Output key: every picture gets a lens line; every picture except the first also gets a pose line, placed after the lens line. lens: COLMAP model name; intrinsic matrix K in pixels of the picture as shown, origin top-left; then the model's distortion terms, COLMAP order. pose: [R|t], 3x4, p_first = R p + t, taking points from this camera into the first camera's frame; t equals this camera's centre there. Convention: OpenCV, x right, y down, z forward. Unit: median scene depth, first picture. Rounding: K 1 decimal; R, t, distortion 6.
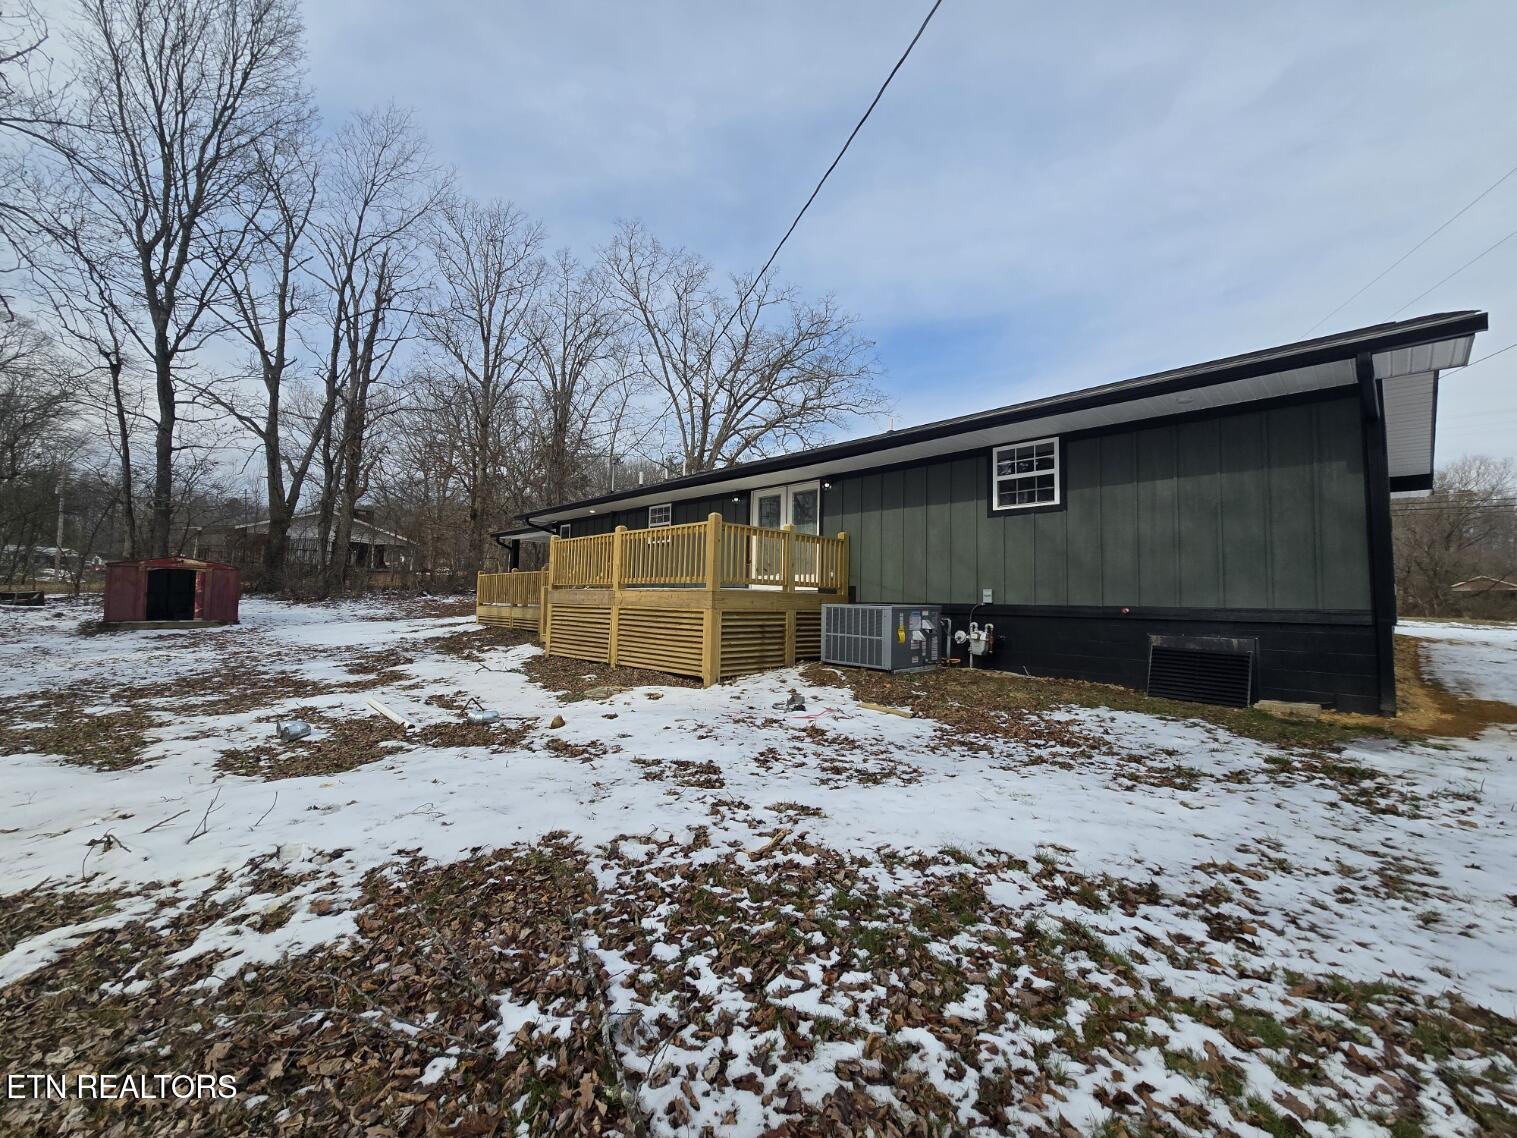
lens RADIAL K [[630.8, 0, 758.5], [0, 630.8, 569.0], [0, 0, 1]] dist [0.000702, 0.000161]
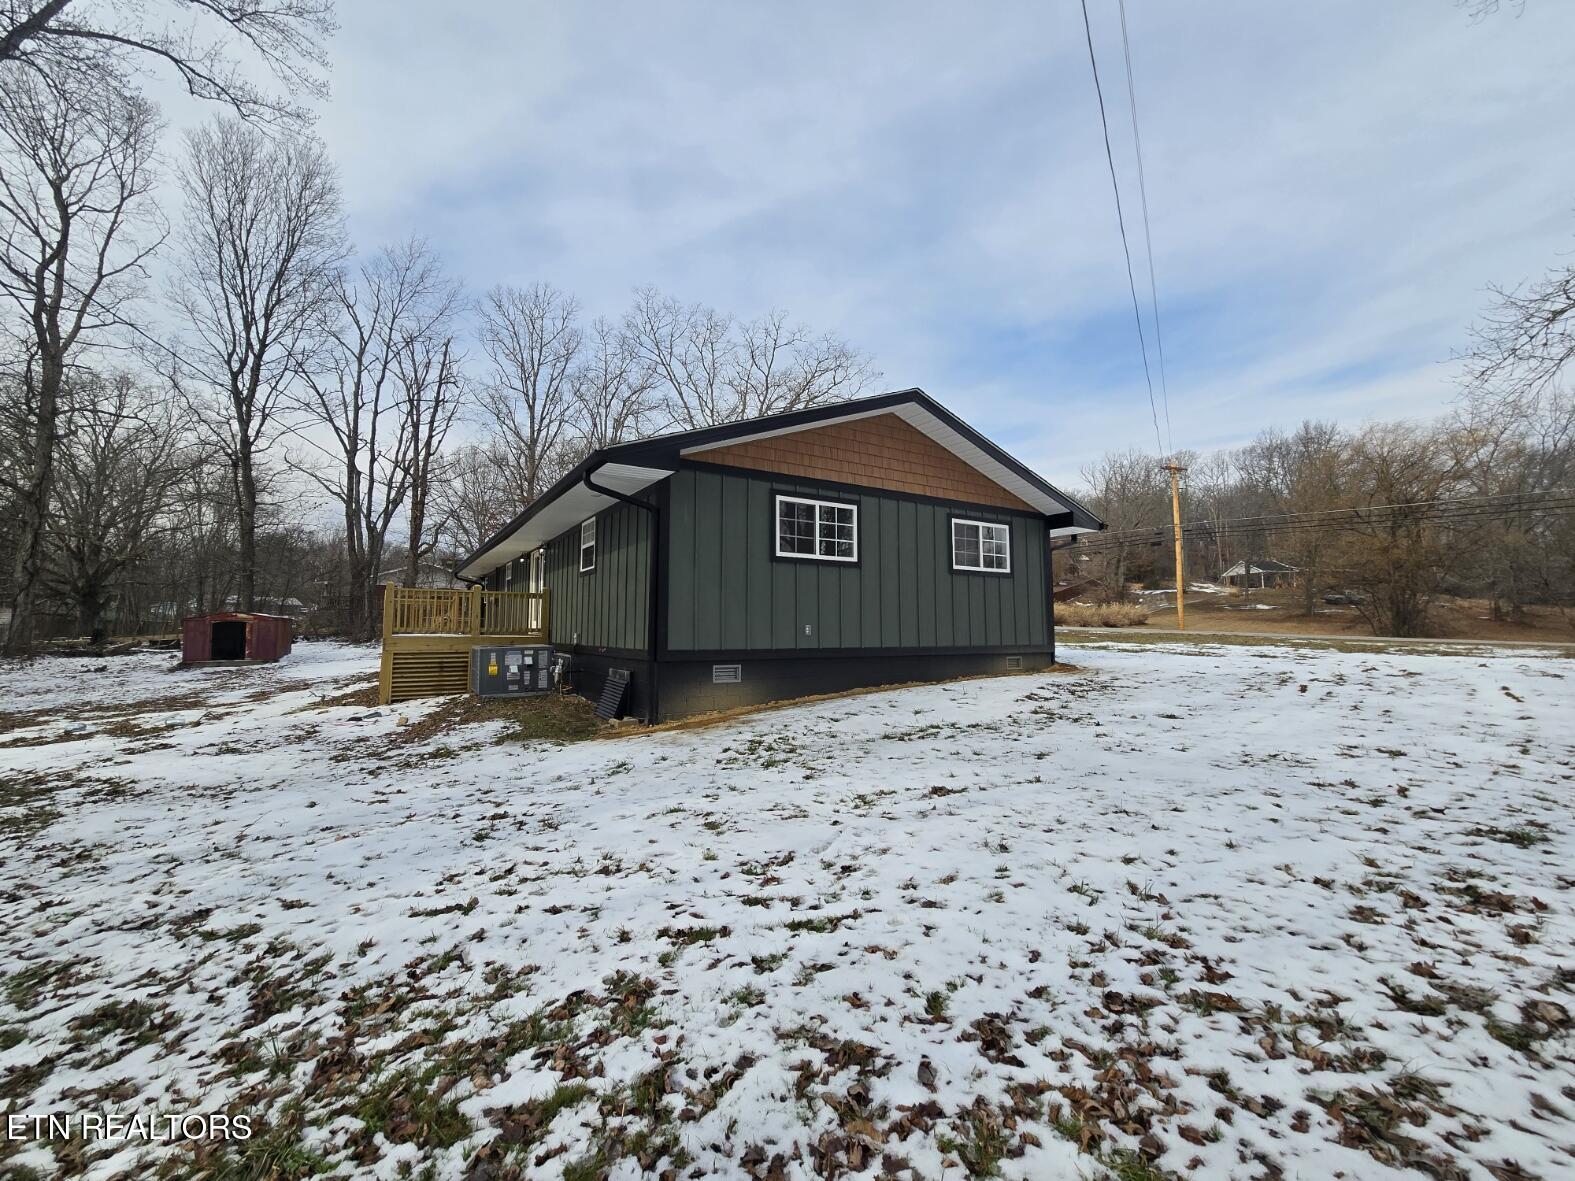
lens RADIAL K [[657.1, 0, 786.9], [0, 657.1, 598.4], [0, 0, 1]] dist [0.000177, -0.000023]
pose [[0.975755, -0.029232, -0.216907, 0.446325], [0.029604, 0.999561, -0.001534, -0.009872], [0.216856, -0.004924, 0.976191, -0.091262]]
